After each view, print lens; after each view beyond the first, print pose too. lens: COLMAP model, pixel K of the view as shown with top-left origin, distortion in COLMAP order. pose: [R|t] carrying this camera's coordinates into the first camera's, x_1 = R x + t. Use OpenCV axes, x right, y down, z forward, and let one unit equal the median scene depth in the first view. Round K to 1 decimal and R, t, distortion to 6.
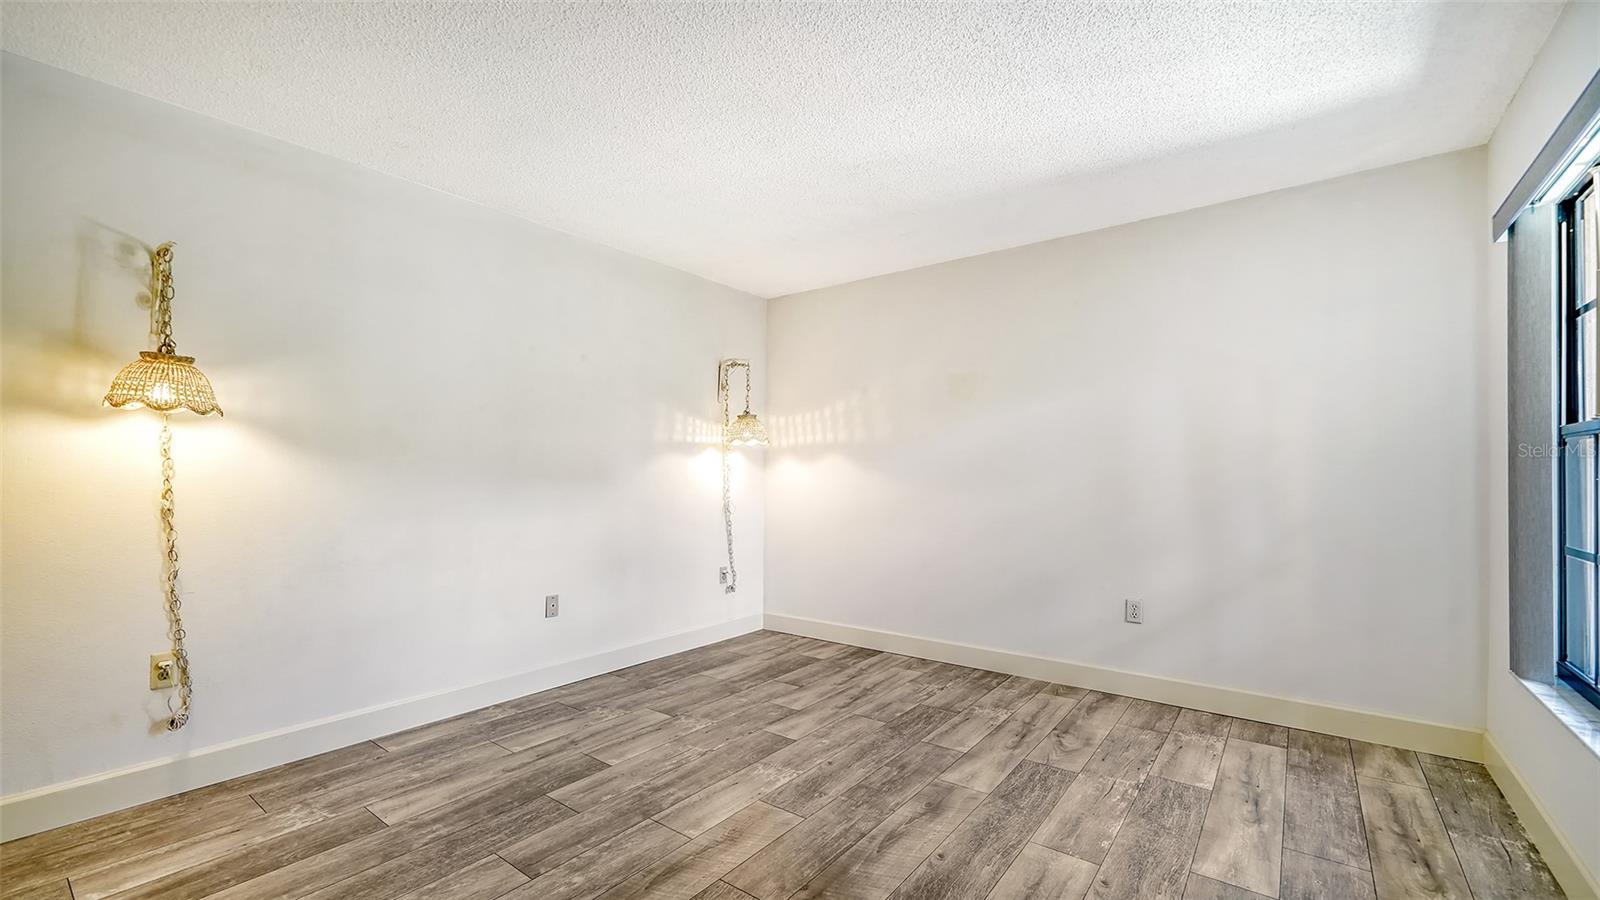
lens RADIAL K [[649.8, 0, 806.6], [0, 649.8, 459.2], [0, 0, 1]] dist [0.002911, -0.000149]
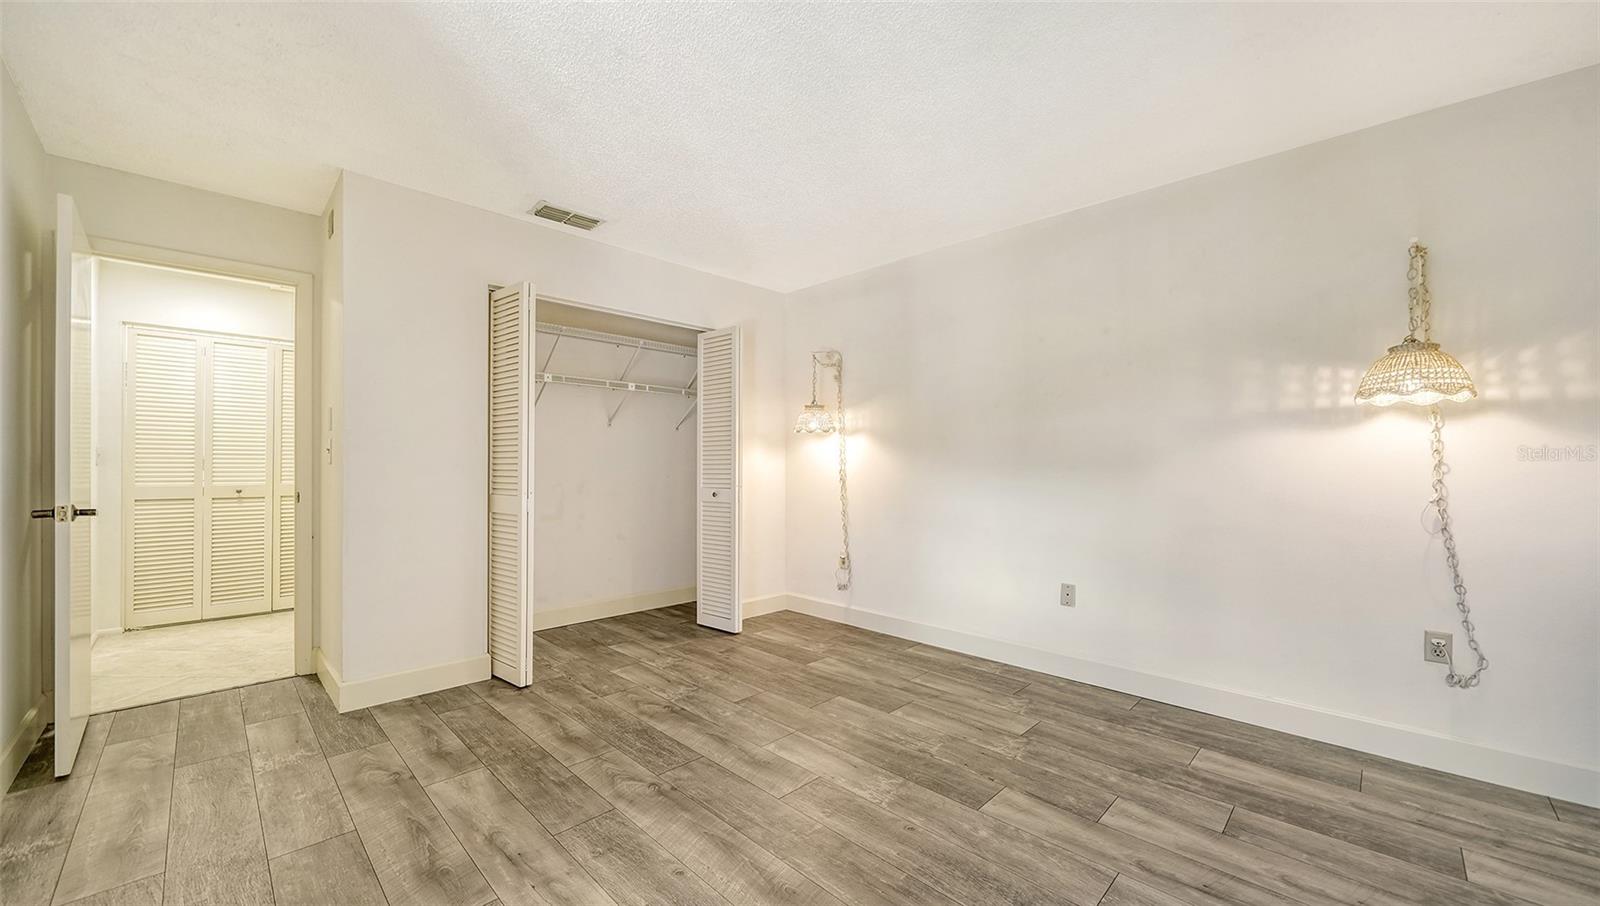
lens RADIAL K [[617.1, 0, 802.6], [0, 617.1, 459.7], [0, 0, 1]] dist [-0.006278, -0.000117]
pose [[-0.140786, -0.014660, -0.989932, 0.758063], [0.019501, 0.999655, -0.017577, 0.037714], [0.989848, -0.021780, -0.140451, 0.949807]]
